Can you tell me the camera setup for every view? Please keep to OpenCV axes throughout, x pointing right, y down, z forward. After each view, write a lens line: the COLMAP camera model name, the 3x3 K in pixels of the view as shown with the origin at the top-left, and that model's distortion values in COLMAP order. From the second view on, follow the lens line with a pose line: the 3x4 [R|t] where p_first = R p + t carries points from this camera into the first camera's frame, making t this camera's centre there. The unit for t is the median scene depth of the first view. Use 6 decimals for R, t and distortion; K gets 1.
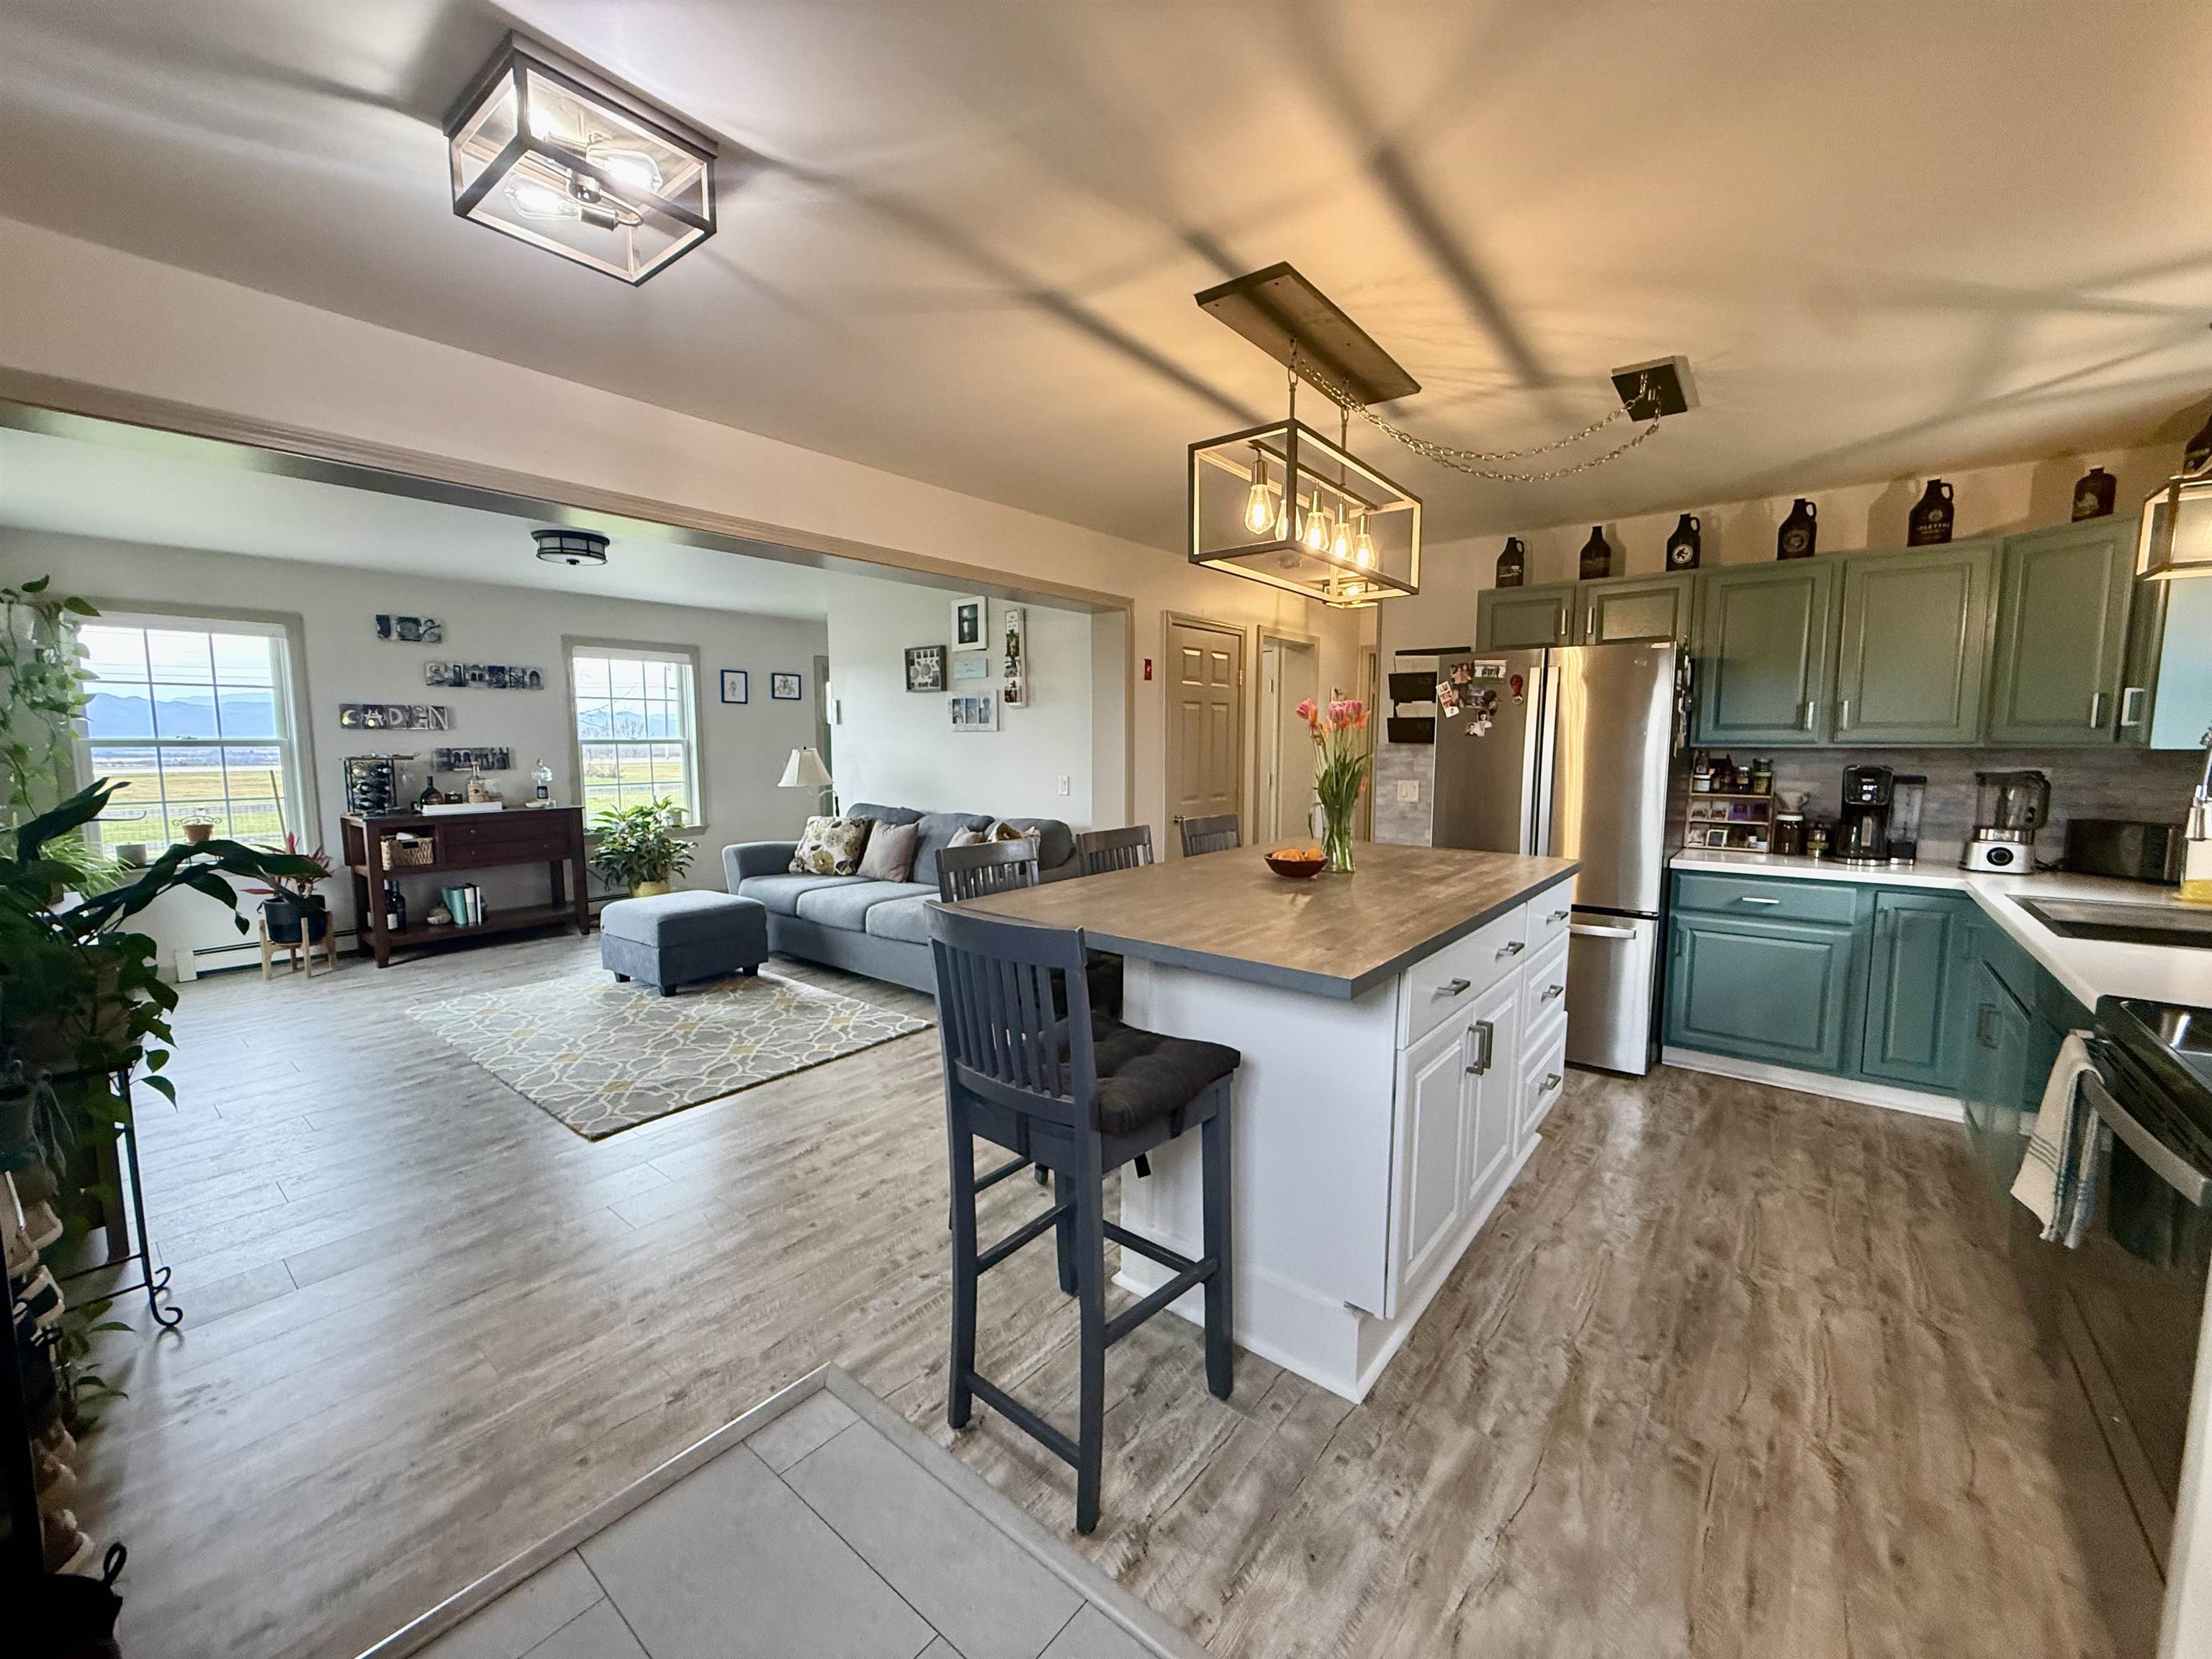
lens RADIAL K [[877.9, 0, 1102.0], [0, 877.9, 829.8], [0, 0, 1]] dist [-0.000120, -0.000078]
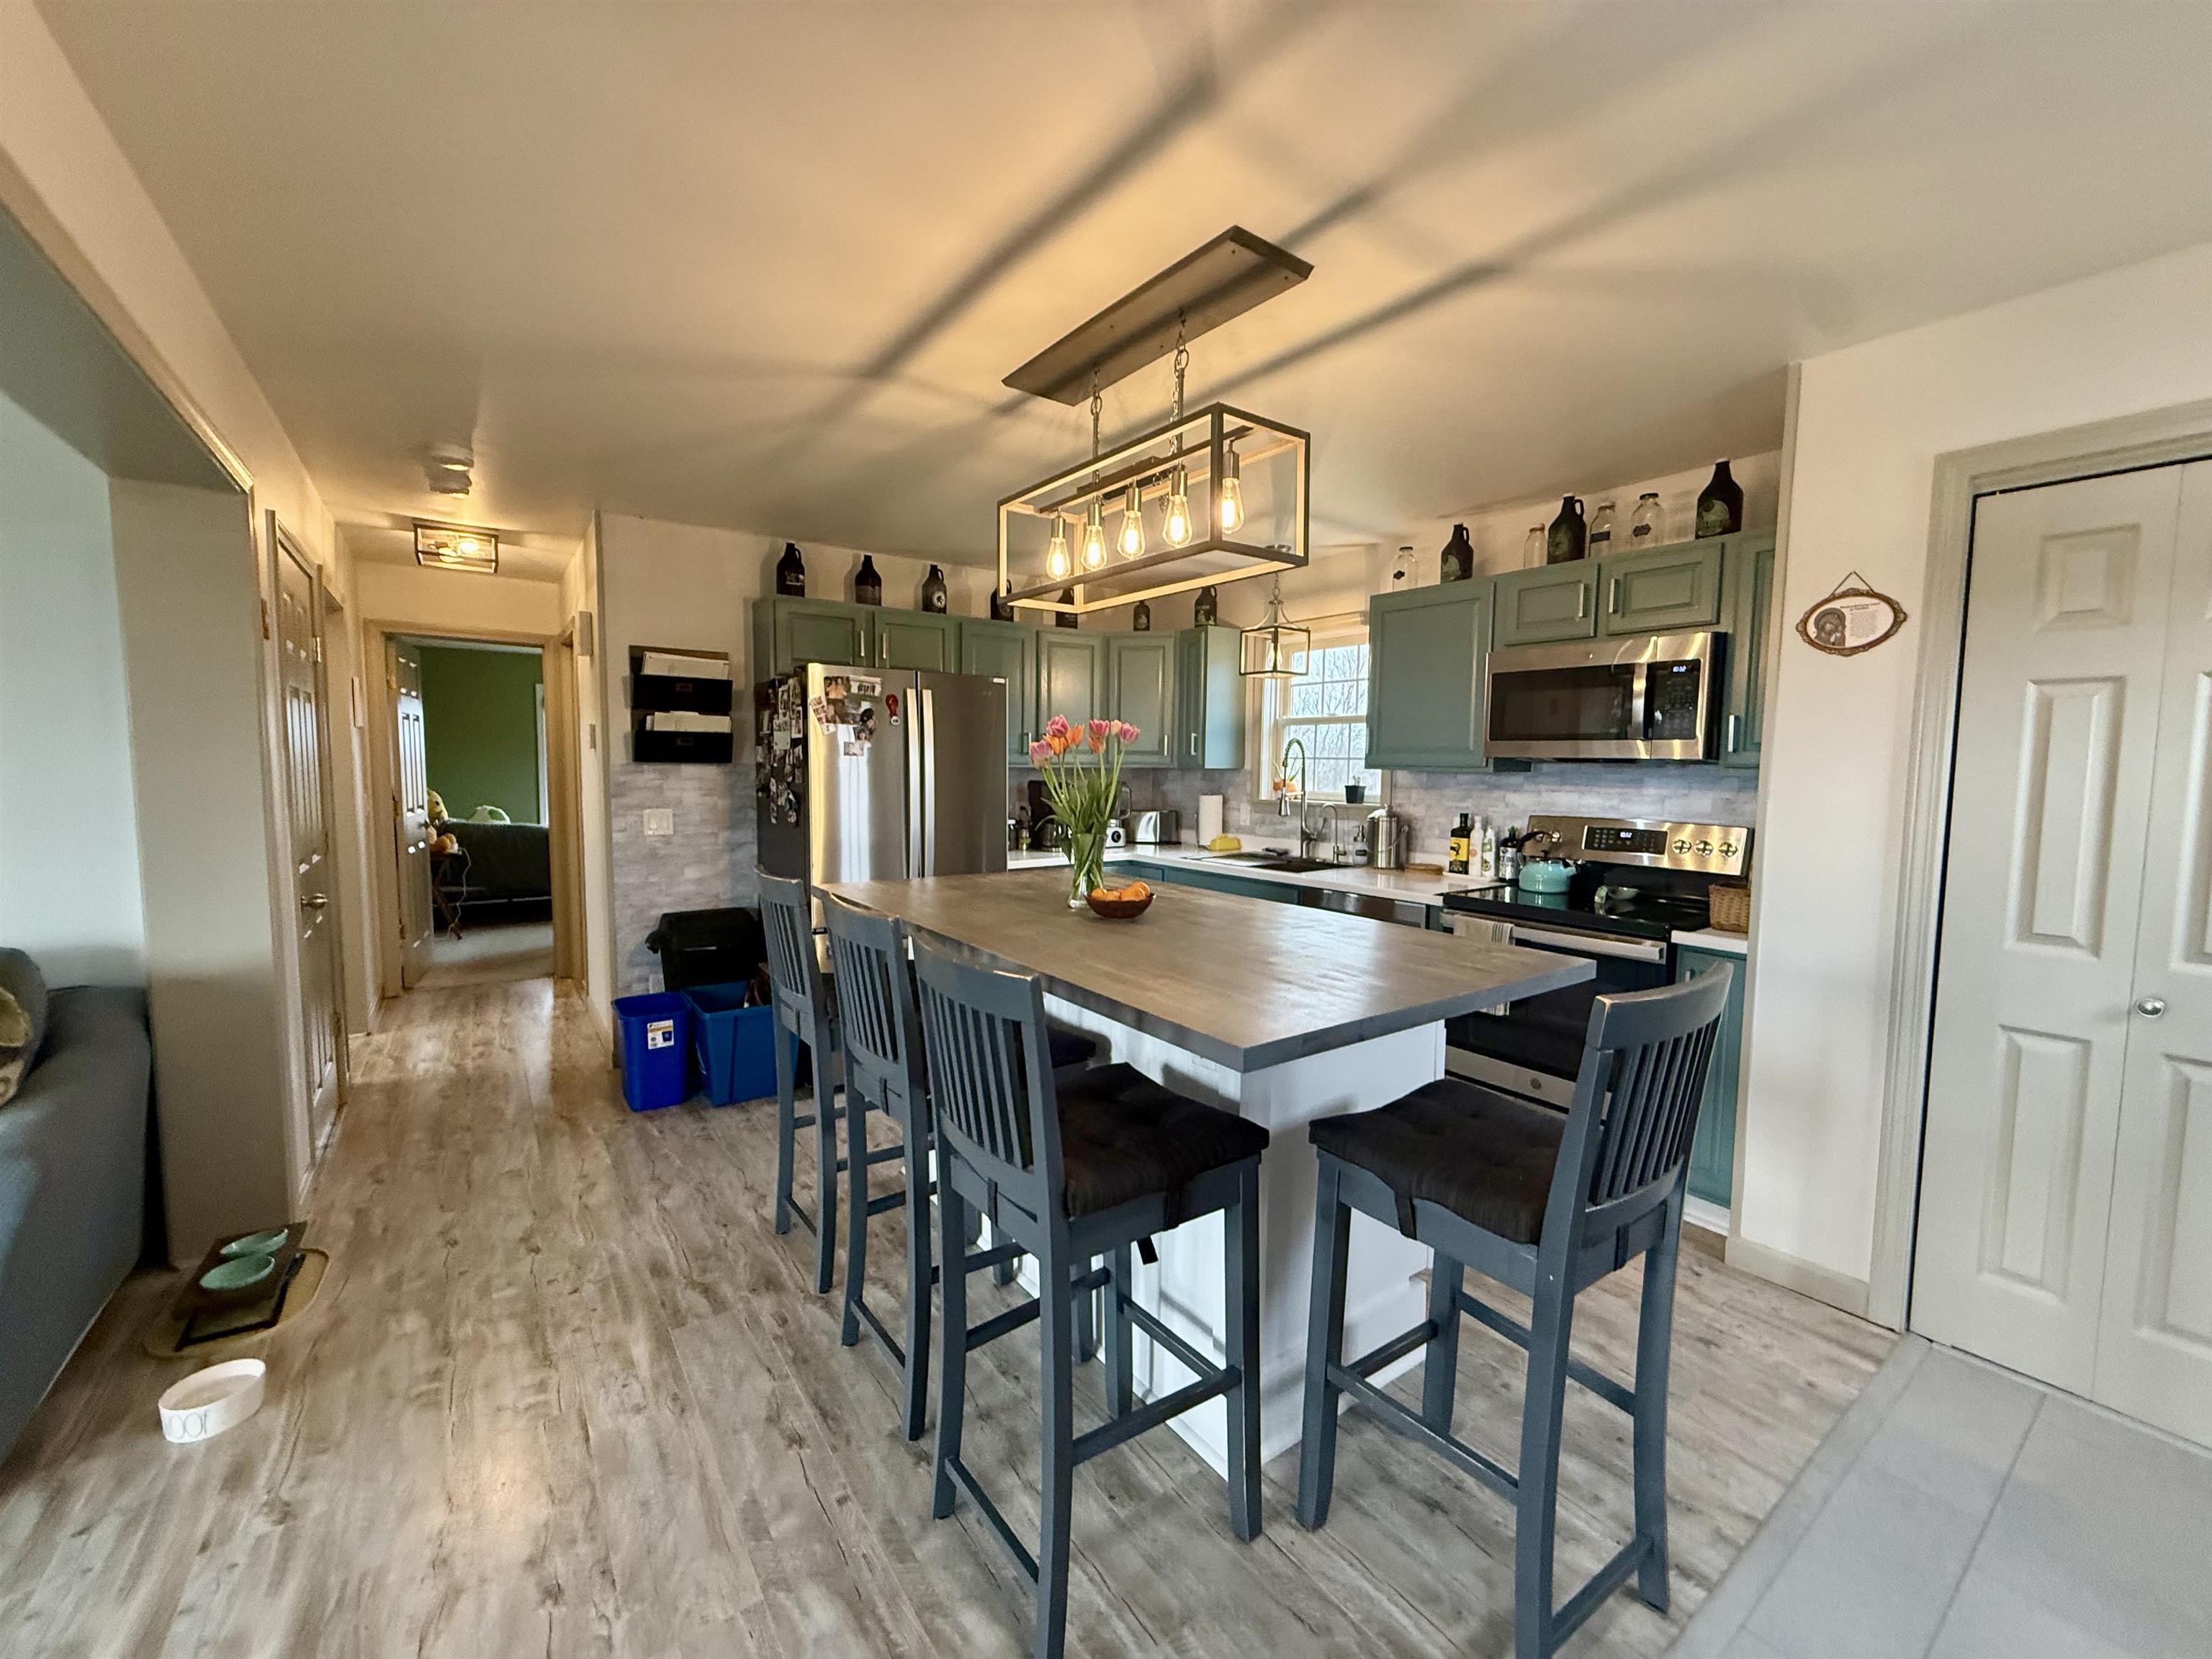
lens RADIAL K [[877.9, 0, 1102.0], [0, 877.9, 829.8], [0, 0, 1]] dist [-0.000120, -0.000078]
pose [[0.260529, -0.072457, 0.962743, -0.439300], [0.089758, 0.994679, 0.050571, -0.056701], [-0.961285, 0.073239, 0.265647, 0.544246]]
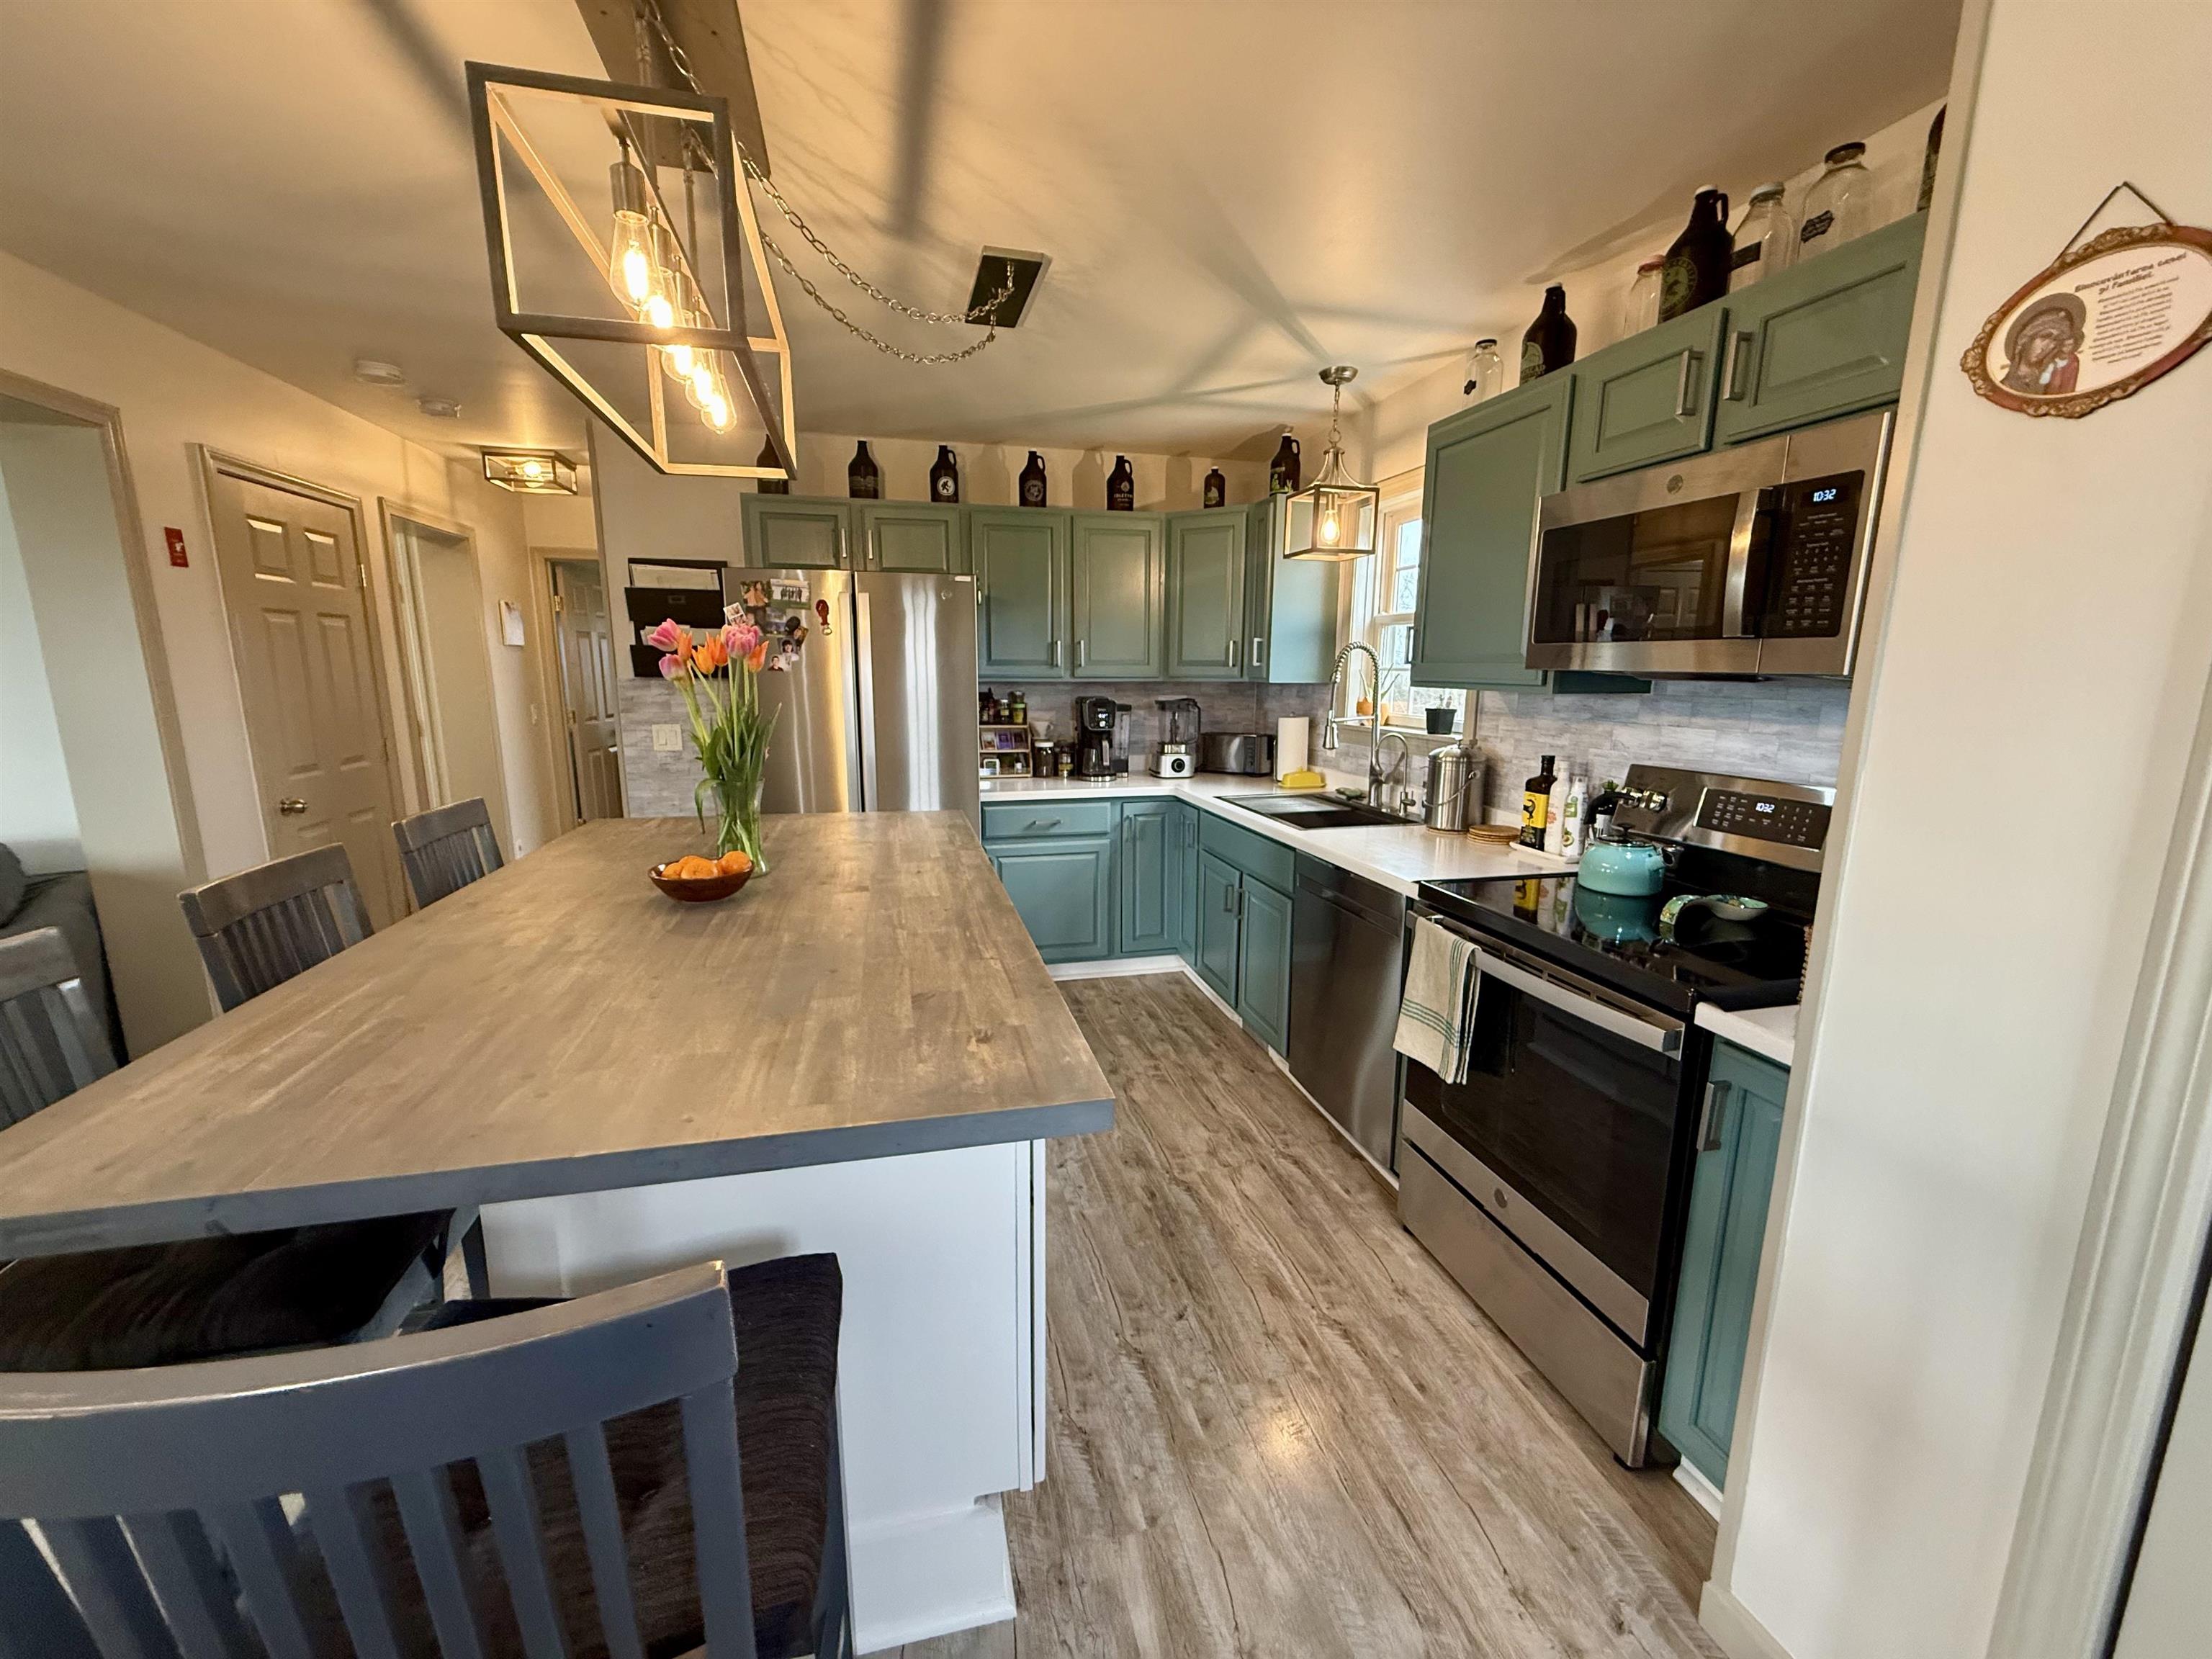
lens RADIAL K [[877.9, 0, 1102.0], [0, 877.9, 829.8], [0, 0, 1]] dist [-0.000120, -0.000078]
pose [[0.606526, -0.142909, 0.782114, -0.071555], [0.077353, 0.989653, 0.120843, -0.037003], [-0.791292, -0.012796, 0.611305, 0.260317]]
